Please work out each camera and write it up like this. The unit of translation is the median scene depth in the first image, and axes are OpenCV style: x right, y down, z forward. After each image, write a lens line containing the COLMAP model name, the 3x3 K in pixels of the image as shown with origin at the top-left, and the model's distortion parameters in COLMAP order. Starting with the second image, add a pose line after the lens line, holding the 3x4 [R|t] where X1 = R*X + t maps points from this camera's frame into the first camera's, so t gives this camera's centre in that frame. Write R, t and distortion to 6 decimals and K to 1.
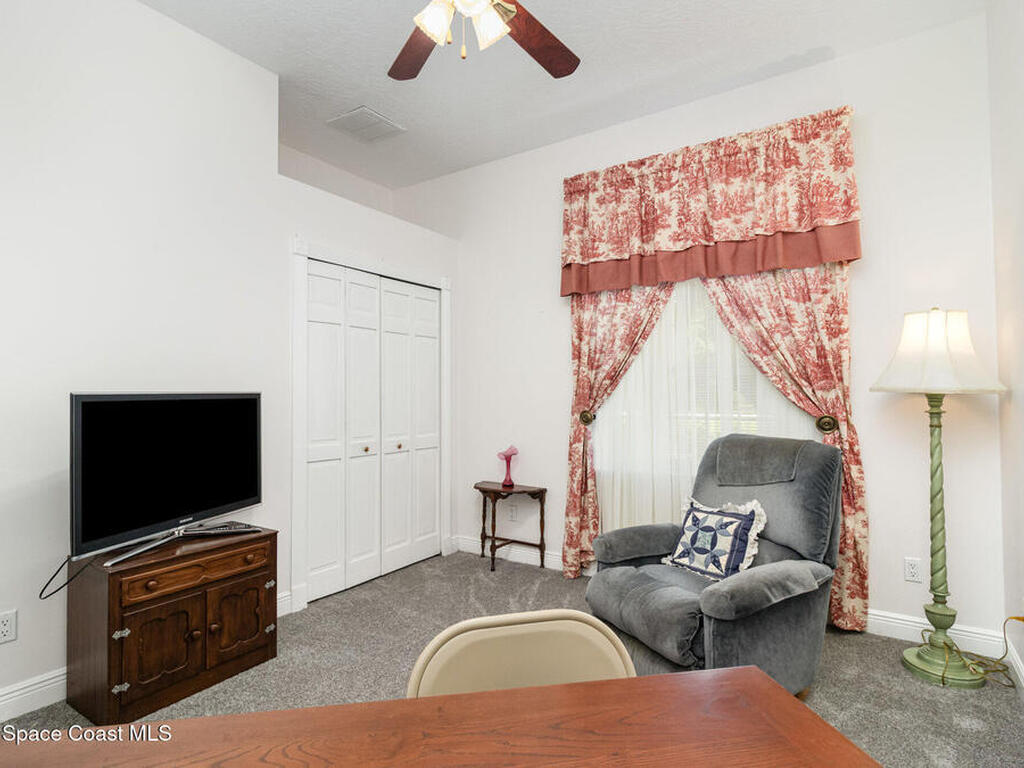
lens RADIAL K [[544.8, 0, 512.0], [0, 544.8, 384.0], [0, 0, 1]] dist [-0.001471, 0.000335]
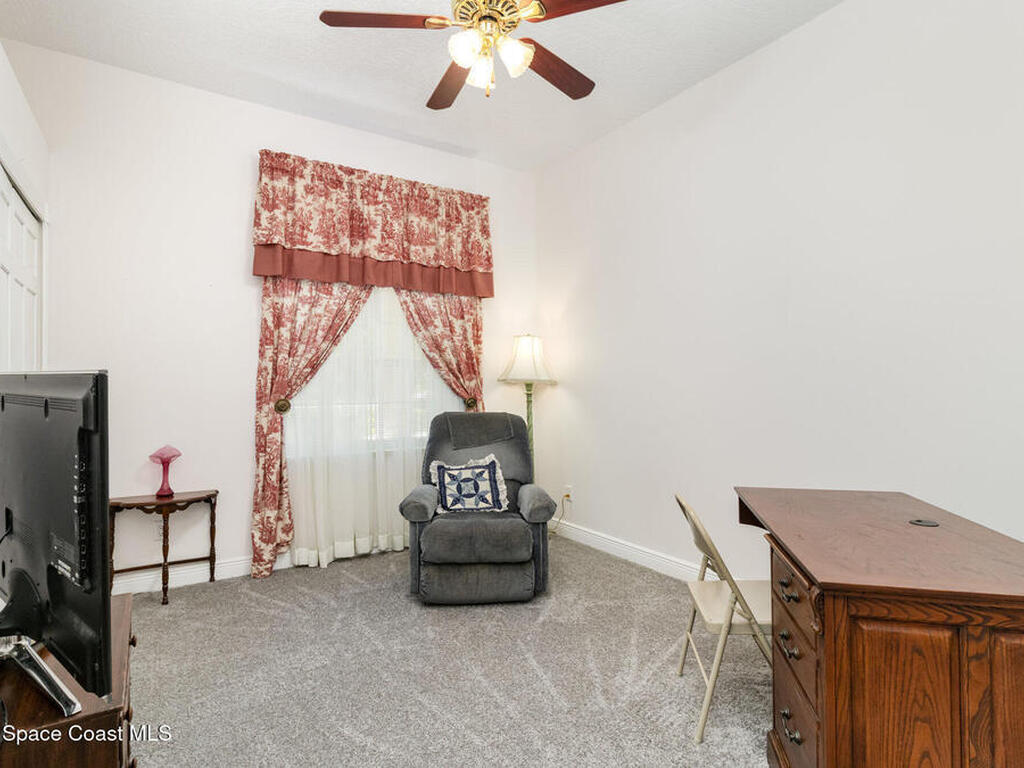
lens RADIAL K [[544.8, 0, 512.0], [0, 544.8, 384.0], [0, 0, 1]] dist [-0.001471, 0.000335]
pose [[0.390868, 0.004176, 0.920437, -0.660603], [-0.020762, 0.999775, 0.004280, 0.010683], [-0.920212, -0.020783, 0.390867, 0.272238]]
